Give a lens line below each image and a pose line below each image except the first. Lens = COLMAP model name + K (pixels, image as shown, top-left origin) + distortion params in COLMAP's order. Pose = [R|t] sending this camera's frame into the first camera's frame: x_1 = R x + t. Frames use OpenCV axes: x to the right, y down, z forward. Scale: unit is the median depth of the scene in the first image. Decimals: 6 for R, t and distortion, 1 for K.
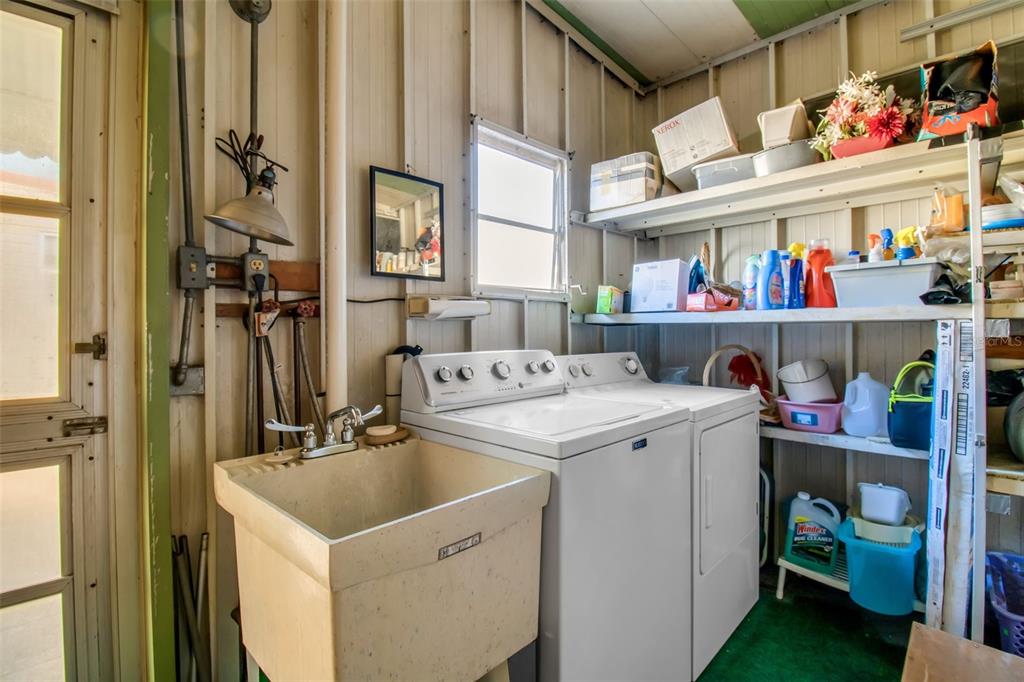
lens RADIAL K [[481.9, 0, 512.2], [0, 481.9, 326.8], [0, 0, 1]] dist [-0.009032, -0.000920]
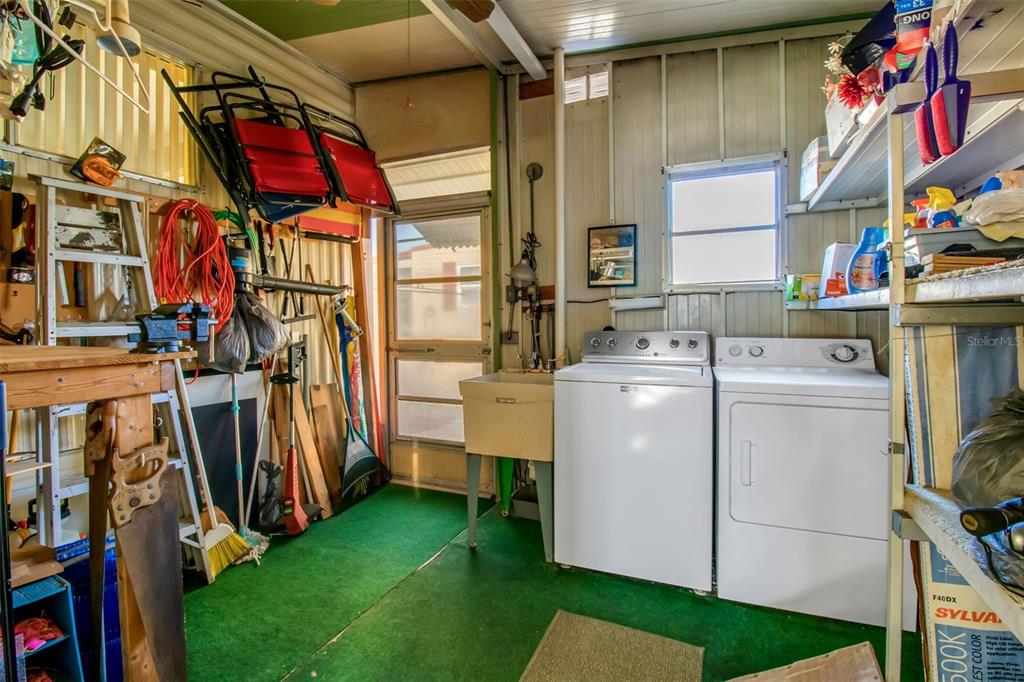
lens RADIAL K [[481.9, 0, 512.2], [0, 481.9, 326.8], [0, 0, 1]] dist [-0.009032, -0.000920]
pose [[0.355697, 0.013995, -0.934496, 1.331472], [0.012695, 0.999723, 0.019804, 0.002759], [0.934515, -0.018907, 0.355421, 0.065576]]
